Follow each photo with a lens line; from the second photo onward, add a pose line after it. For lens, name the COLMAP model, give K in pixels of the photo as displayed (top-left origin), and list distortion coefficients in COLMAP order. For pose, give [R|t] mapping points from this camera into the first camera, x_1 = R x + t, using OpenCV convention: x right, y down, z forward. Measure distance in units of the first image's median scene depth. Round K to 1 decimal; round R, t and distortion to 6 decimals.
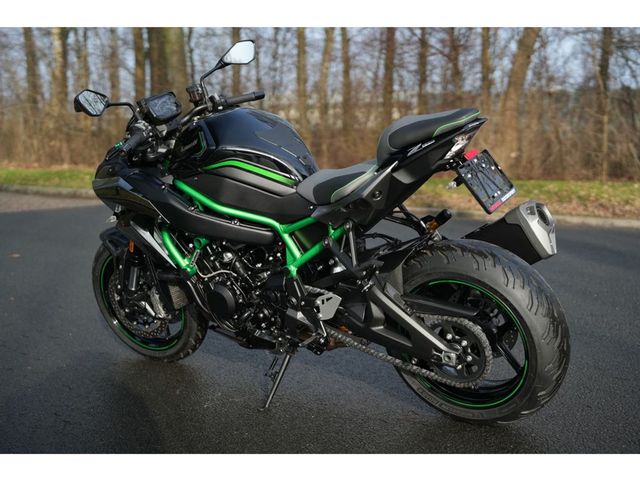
lens RADIAL K [[930.0, 0, 320.0], [0, 930.0, 240.0], [0, 0, 1]] dist [-0.006023, -0.004895]
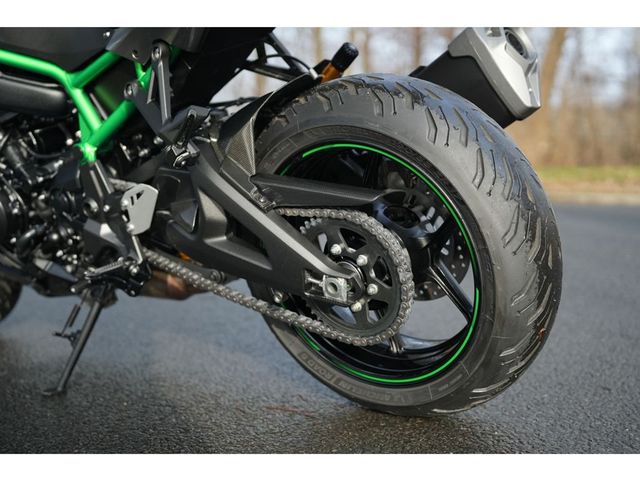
lens RADIAL K [[927.9, 0, 320.0], [0, 927.9, 240.0], [0, 0, 1]] dist [-0.031989, 0.817775]
pose [[0.999122, -0.004529, -0.041649, 0.147248], [0.003517, 0.999698, -0.024334, 0.108231], [0.041747, 0.024166, 0.998836, 0.446263]]
